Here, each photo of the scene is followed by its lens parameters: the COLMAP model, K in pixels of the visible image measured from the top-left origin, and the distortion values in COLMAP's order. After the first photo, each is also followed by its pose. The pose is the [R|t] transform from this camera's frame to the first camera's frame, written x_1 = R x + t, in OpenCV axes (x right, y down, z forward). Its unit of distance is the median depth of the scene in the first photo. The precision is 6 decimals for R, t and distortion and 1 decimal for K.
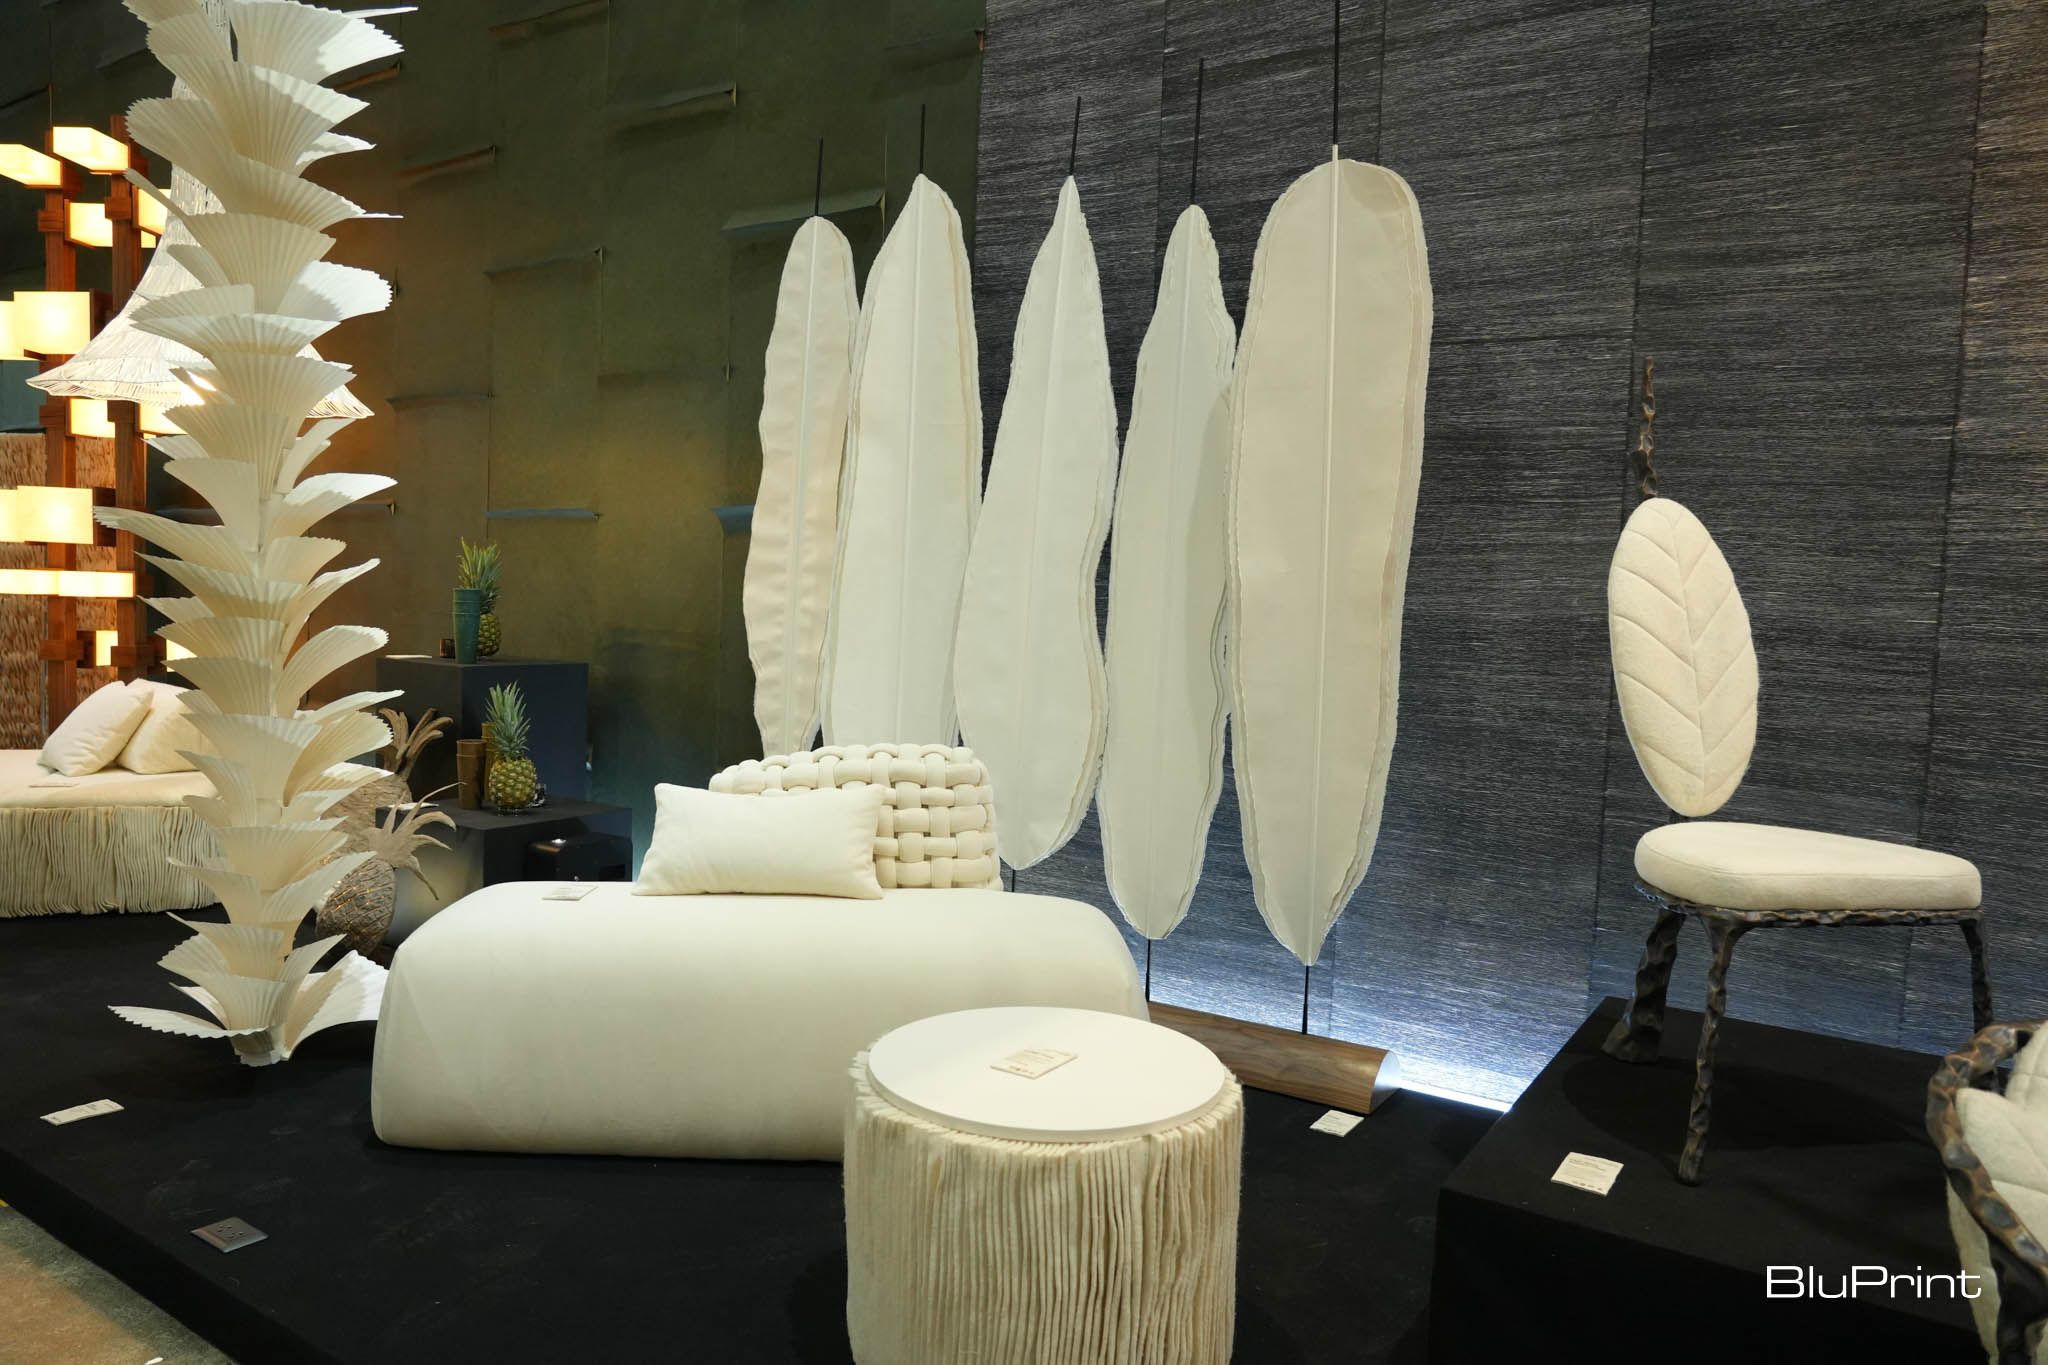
lens RADIAL K [[1369.2, 0, 1017.7], [0, 1369.2, 672.0], [0, 0, 1]] dist [-0.018014, 0.001336]
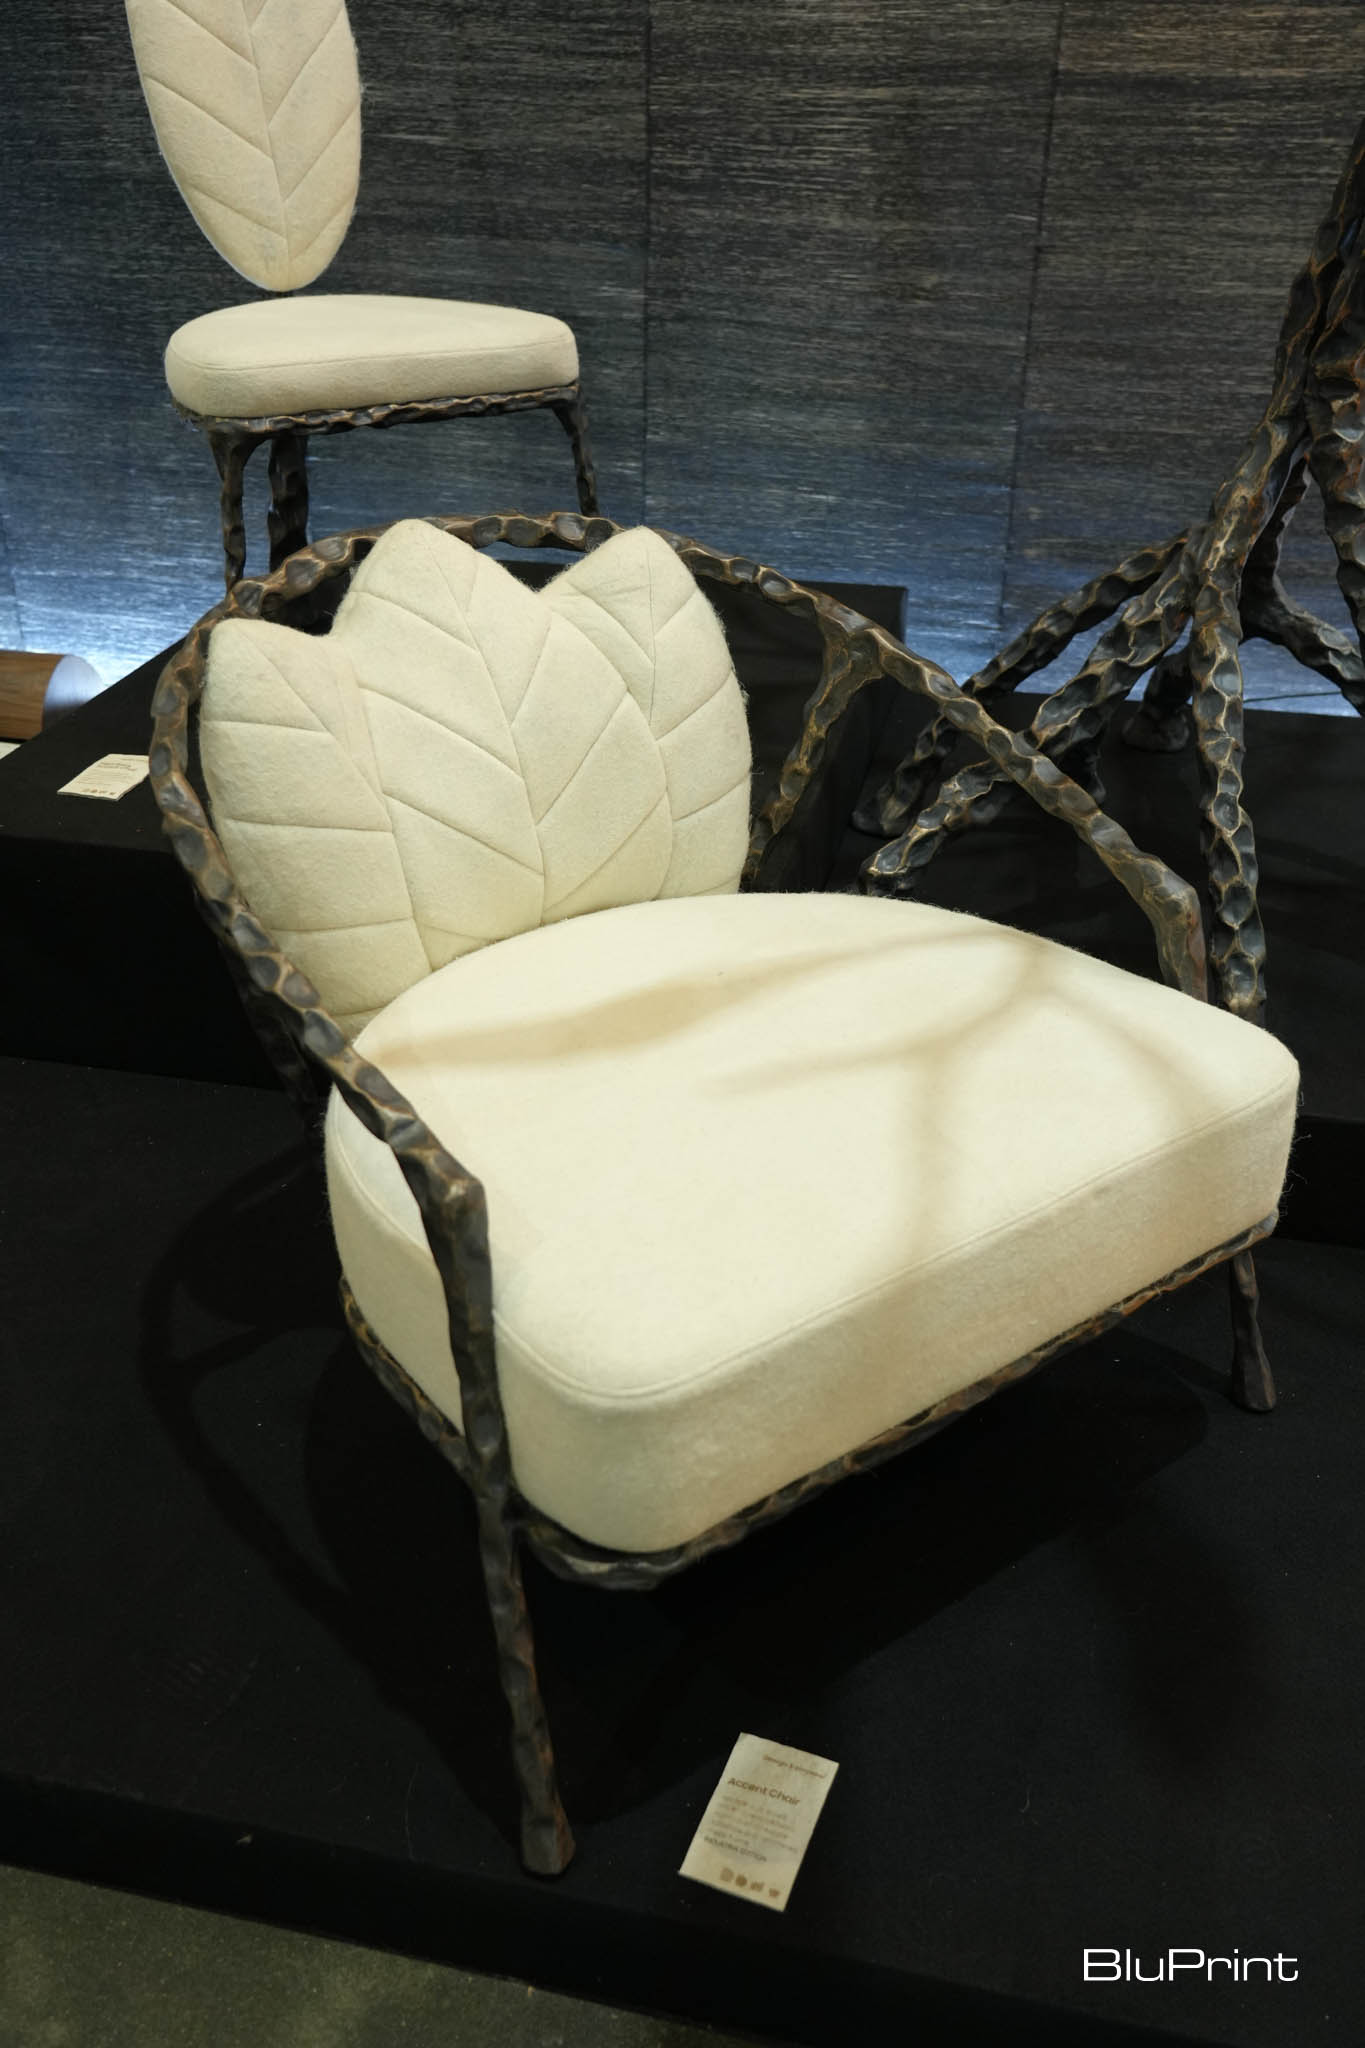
lens RADIAL K [[1838.9, 0, 682.5], [0, 1838.9, 1024.0], [0, 0, 1]] dist [0.033213, -0.014794]
pose [[0.935617, -0.204433, 0.287799, 0.290126], [0.054722, 0.889389, 0.453864, 0.013781], [-0.348750, -0.408894, 0.843314, -0.080338]]
